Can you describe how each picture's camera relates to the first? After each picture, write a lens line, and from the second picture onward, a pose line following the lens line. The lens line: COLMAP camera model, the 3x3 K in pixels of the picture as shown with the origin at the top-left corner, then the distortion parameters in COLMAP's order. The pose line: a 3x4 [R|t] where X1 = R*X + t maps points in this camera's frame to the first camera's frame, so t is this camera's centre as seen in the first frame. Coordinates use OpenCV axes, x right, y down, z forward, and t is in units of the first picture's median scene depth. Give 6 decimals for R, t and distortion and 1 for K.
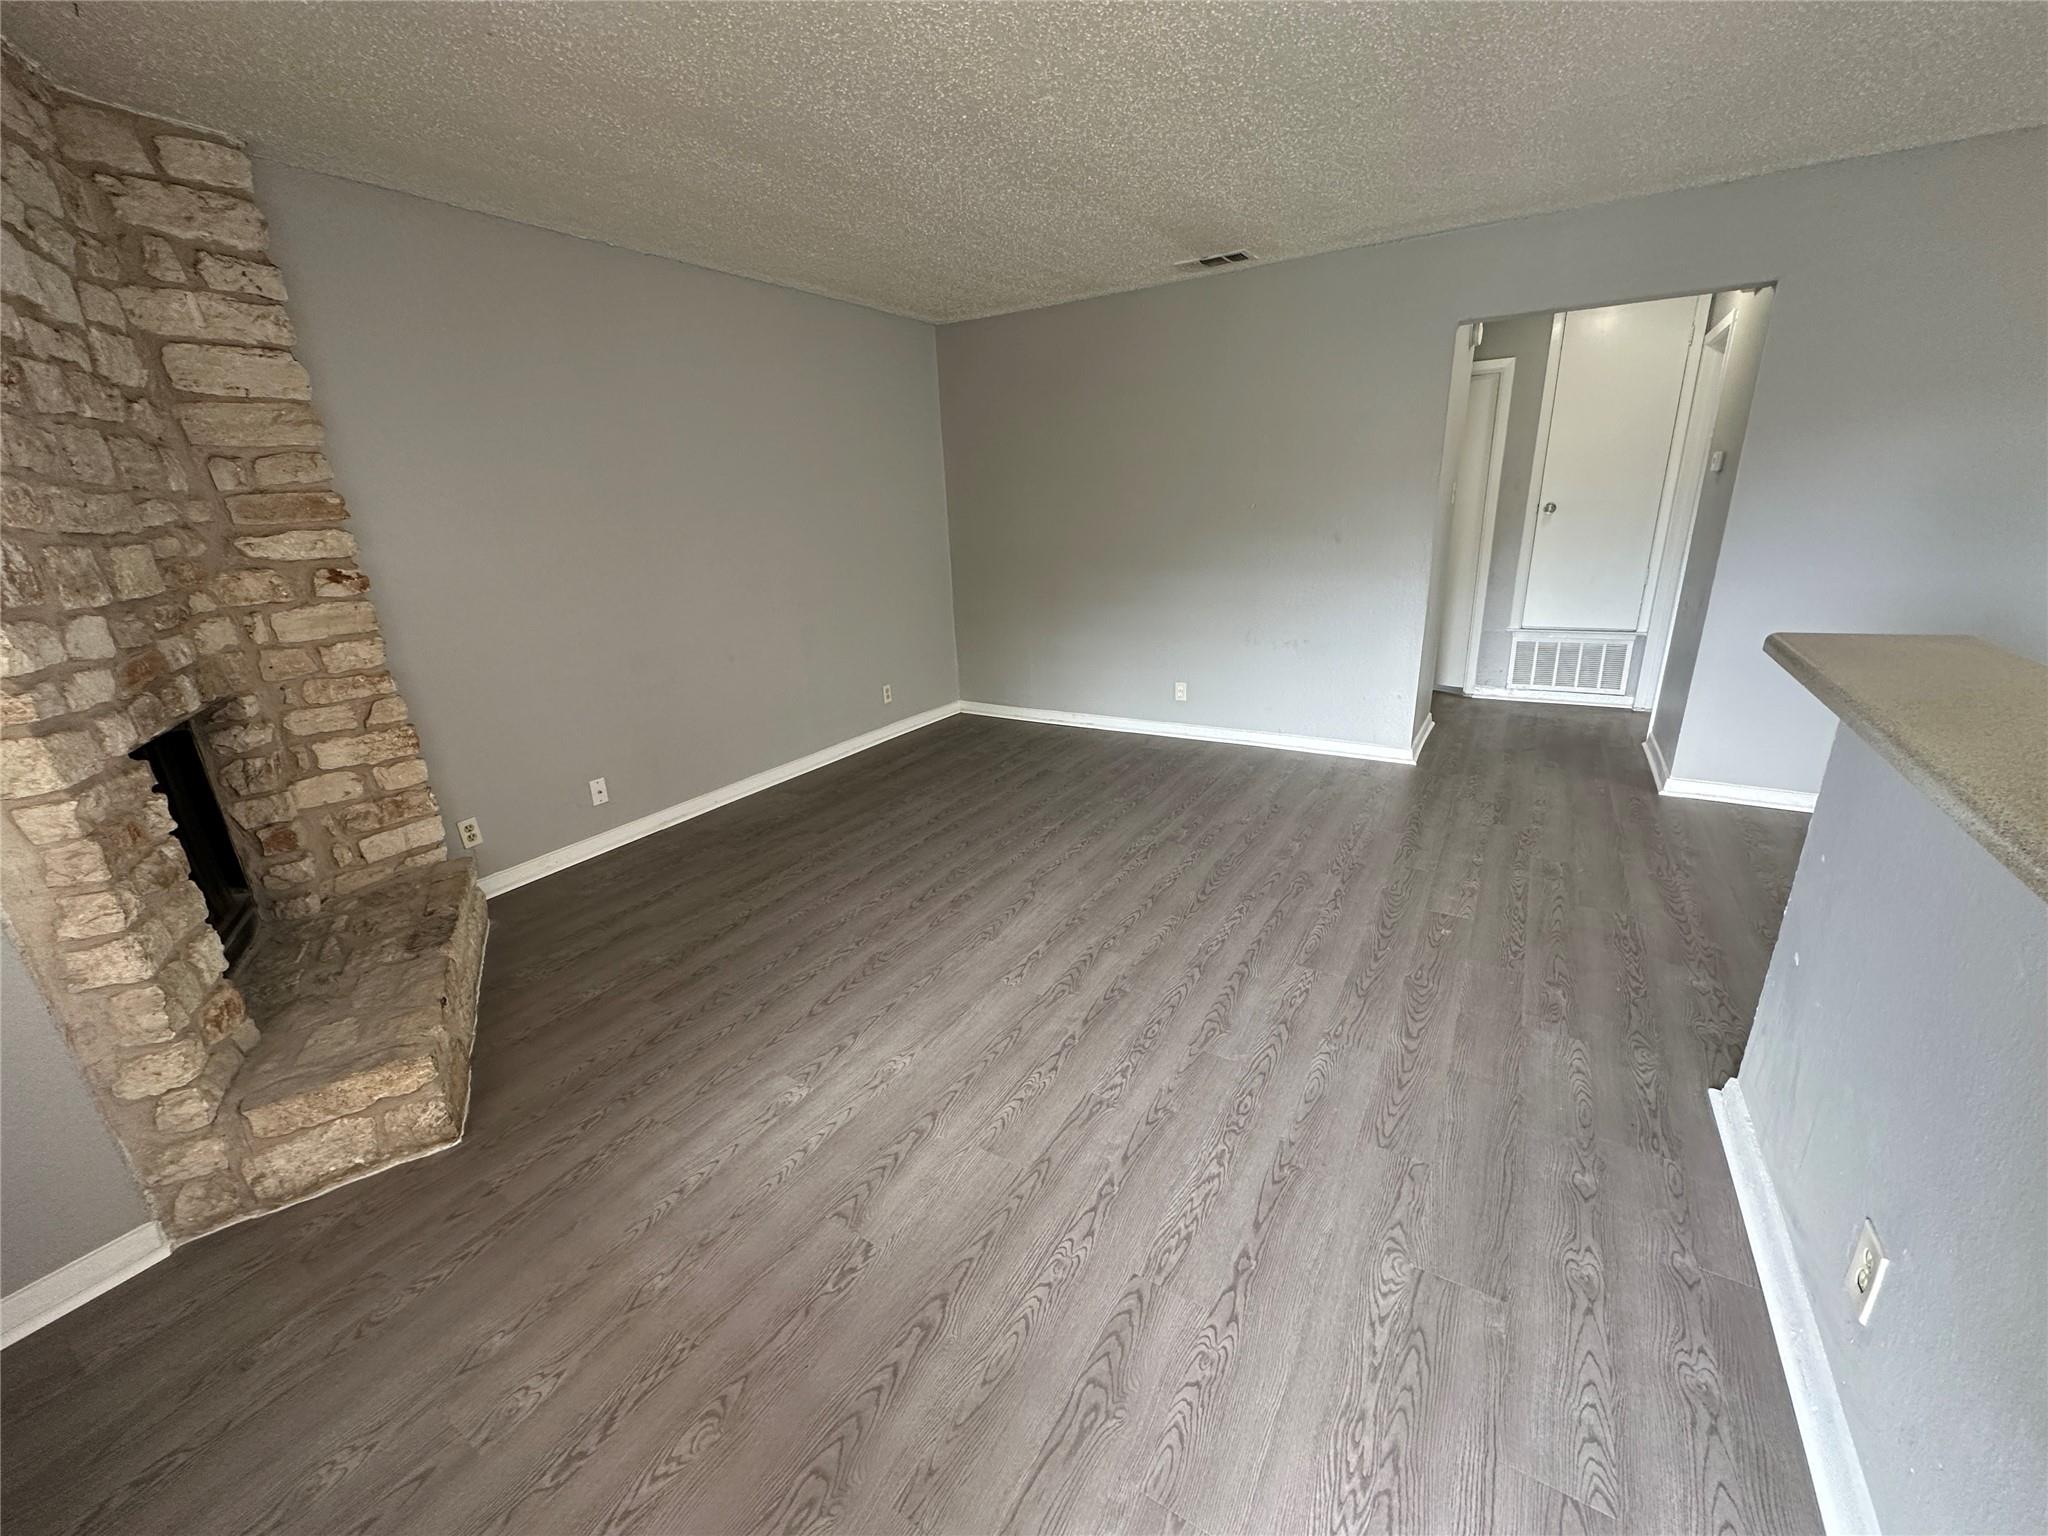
lens RADIAL K [[815.2, 0, 1020.8], [0, 815.2, 763.6], [0, 0, 1]] dist [-0.002226, 0.000910]
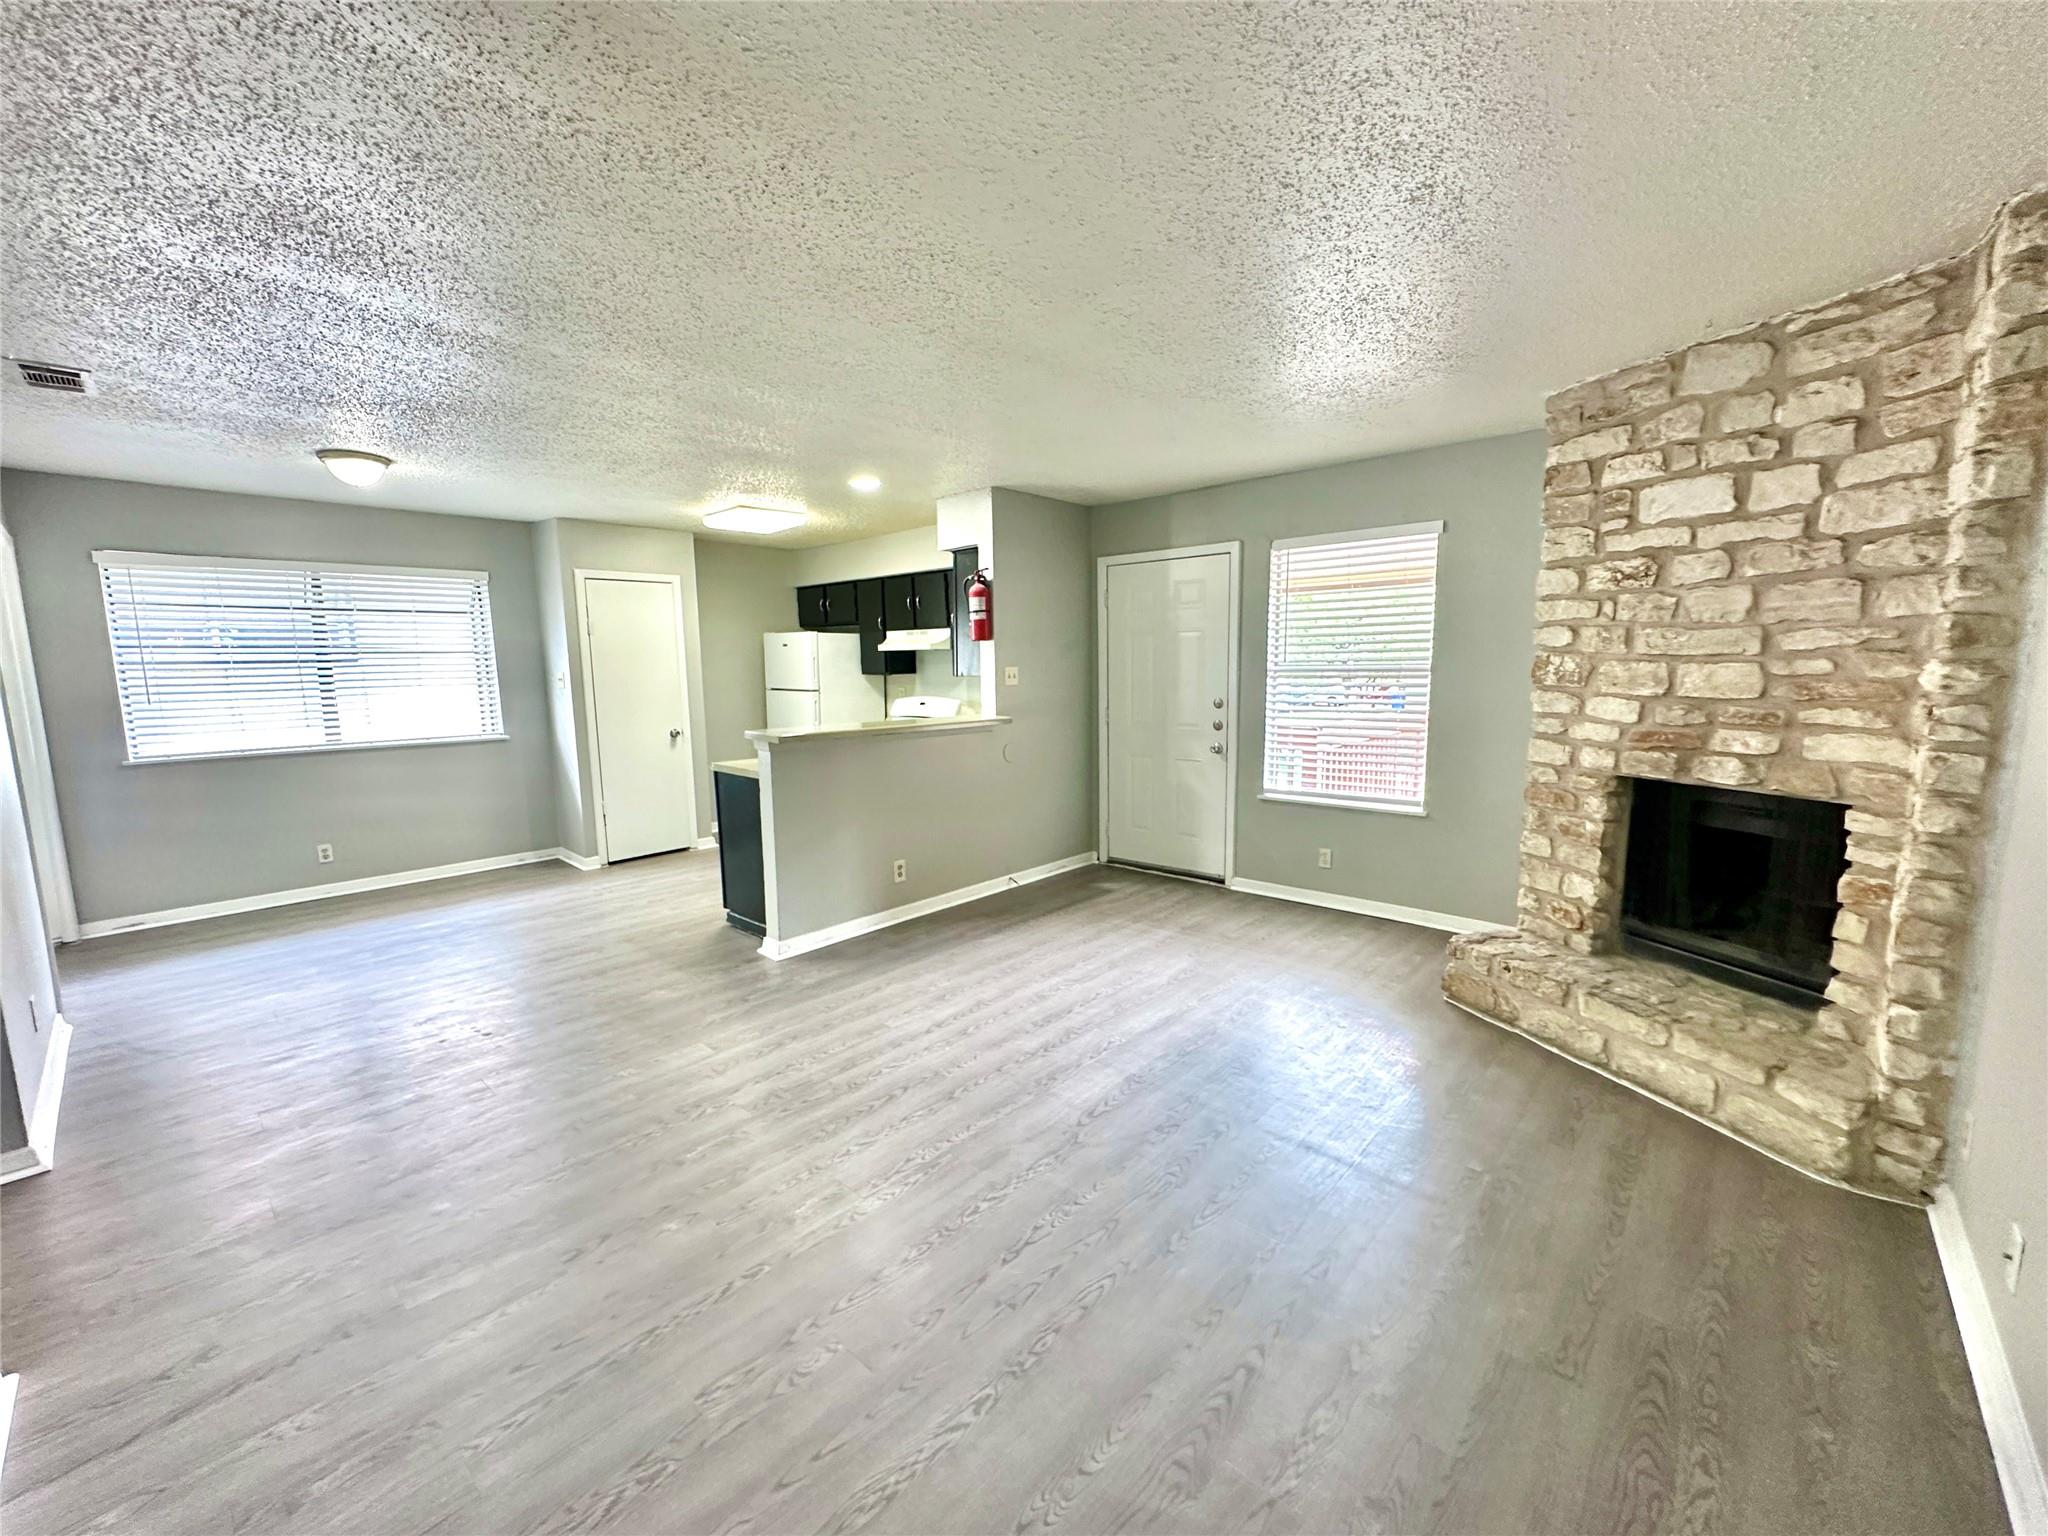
lens RADIAL K [[815.2, 0, 1022.1], [0, 815.2, 765.8], [0, 0, 1]] dist [-0.002226, 0.000910]
pose [[-0.980547, 0.025717, 0.194591, -0.114030], [0.106955, 0.901276, 0.419836, -0.608821], [-0.164583, 0.432481, -0.886494, 1.851624]]
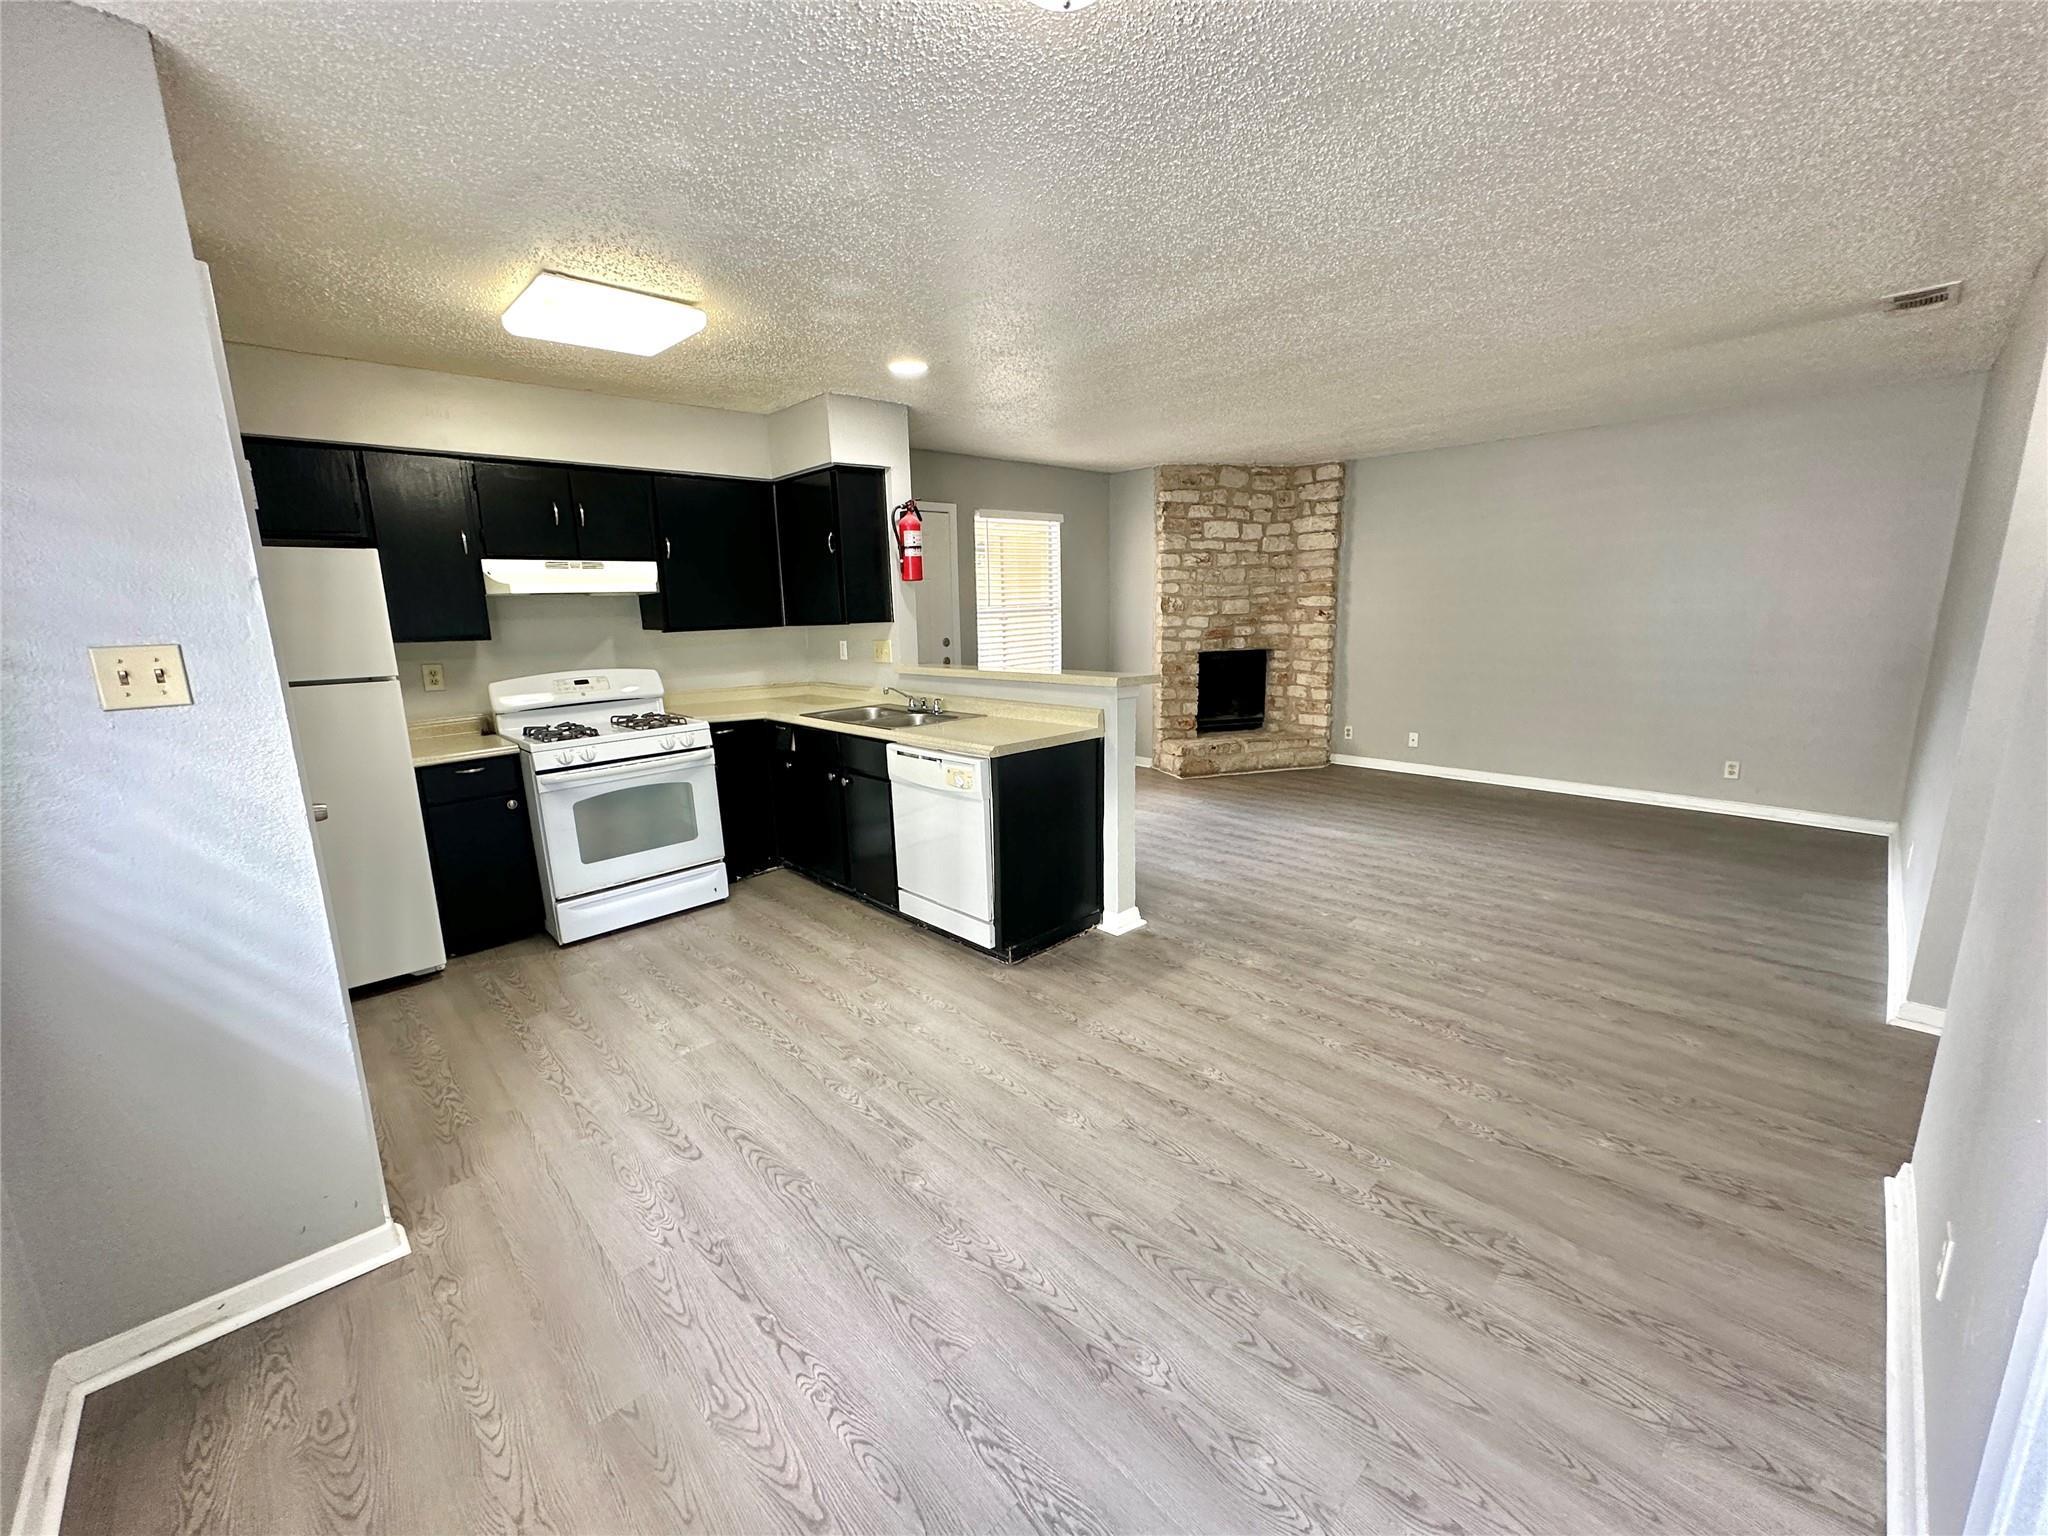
lens RADIAL K [[815.2, 0, 1021.0], [0, 815.2, 765.0], [0, 0, 1]] dist [-0.002226, 0.000910]
pose [[-0.251608, 0.234821, -0.938910, 1.930226], [-0.267581, 0.915427, 0.300654, -0.307321], [0.930104, 0.326882, -0.167495, 0.691320]]
